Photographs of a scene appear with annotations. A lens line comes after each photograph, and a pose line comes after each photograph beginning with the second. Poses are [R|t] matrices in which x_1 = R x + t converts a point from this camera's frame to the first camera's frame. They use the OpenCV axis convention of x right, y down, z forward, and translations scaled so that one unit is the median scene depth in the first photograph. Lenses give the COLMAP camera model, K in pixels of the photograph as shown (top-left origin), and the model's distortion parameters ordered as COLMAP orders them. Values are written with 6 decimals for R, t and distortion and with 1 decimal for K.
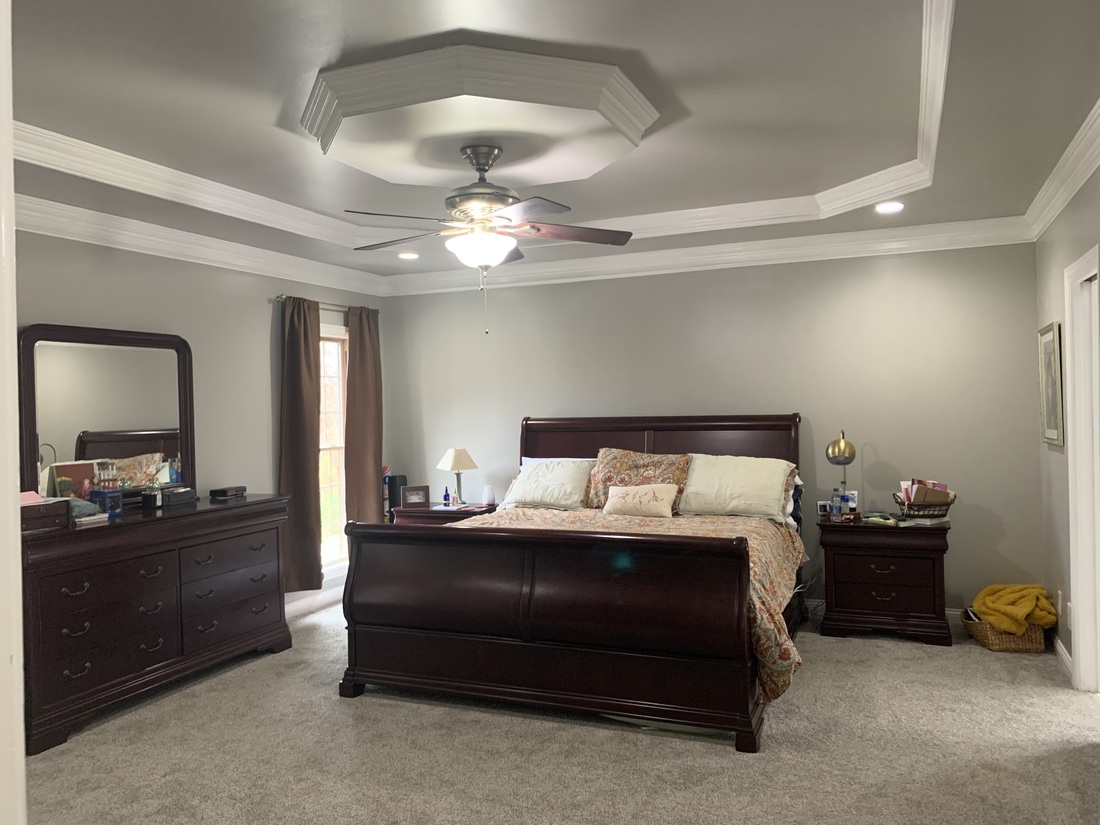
lens RADIAL K [[842.7, 0, 550.0], [0, 842.7, 412.5], [0, 0, 1]] dist [0.073382, -0.125389]
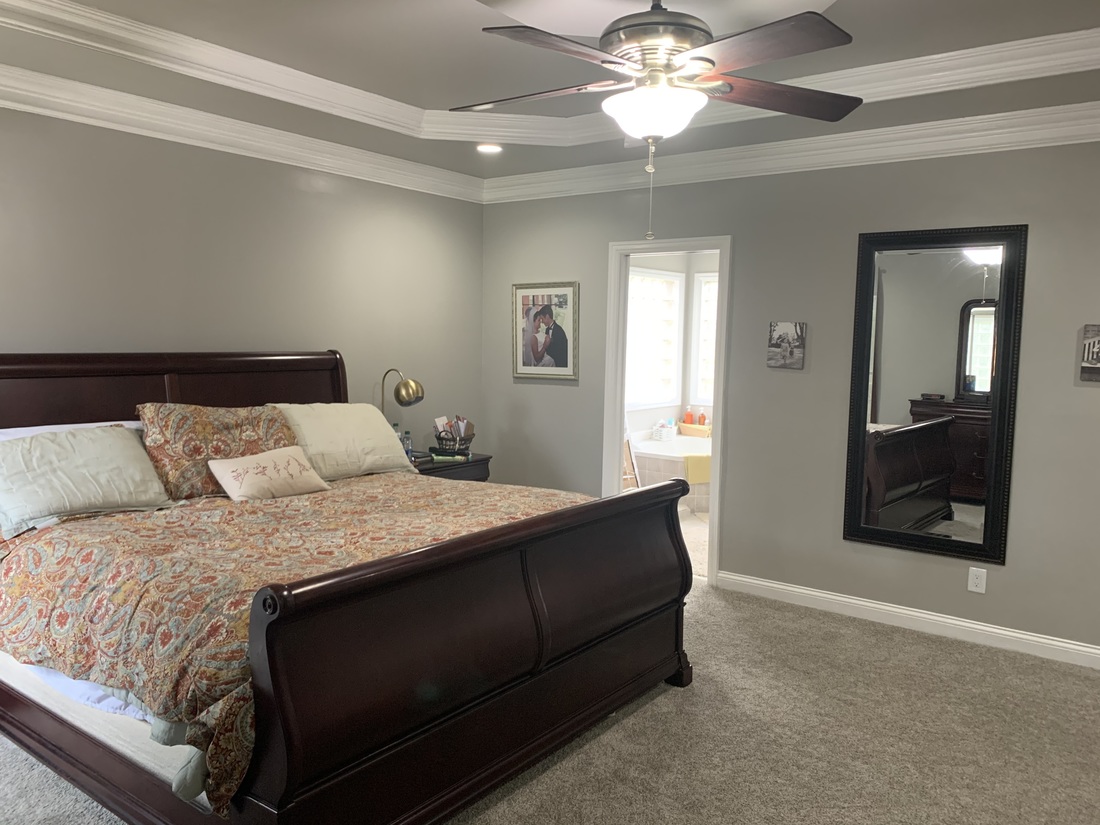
lens RADIAL K [[842.7, 0, 550.0], [0, 842.7, 412.5], [0, 0, 1]] dist [0.073382, -0.125389]
pose [[0.256842, -0.067828, 0.964070, -0.497822], [-0.015061, 0.997132, 0.074167, -0.003253], [-0.966336, -0.033569, 0.255083, 0.573861]]
